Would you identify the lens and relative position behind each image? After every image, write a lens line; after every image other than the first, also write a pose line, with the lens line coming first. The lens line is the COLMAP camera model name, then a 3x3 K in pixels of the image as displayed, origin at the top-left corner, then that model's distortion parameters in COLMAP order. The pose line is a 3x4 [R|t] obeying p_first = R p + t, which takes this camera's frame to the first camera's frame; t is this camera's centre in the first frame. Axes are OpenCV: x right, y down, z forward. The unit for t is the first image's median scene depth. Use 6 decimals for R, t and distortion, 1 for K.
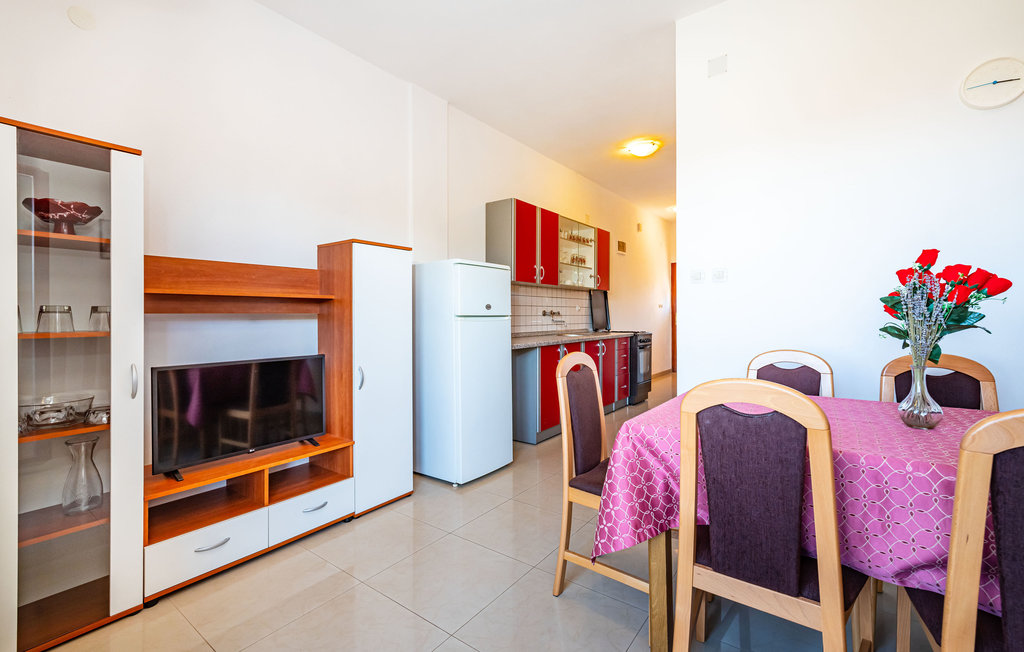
lens RADIAL K [[437.4, 0, 512.0], [0, 437.4, 326.0], [0, 0, 1]] dist [0.000124, -0.000006]
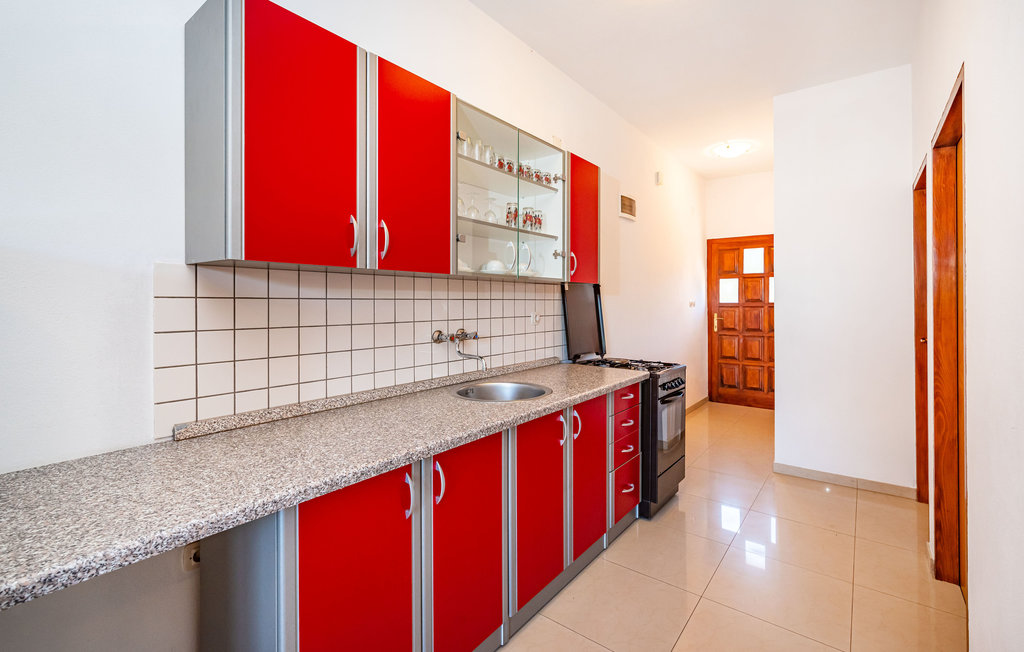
lens RADIAL K [[453.5, 0, 479.0], [0, 453.5, 295.6], [0, 0, 1]] dist [-0.000460, -0.000055]
pose [[0.995932, 0.006978, -0.089839, 0.143271], [-0.010425, 0.999225, -0.037952, -0.050101], [0.089505, 0.038735, 0.995233, 0.511227]]
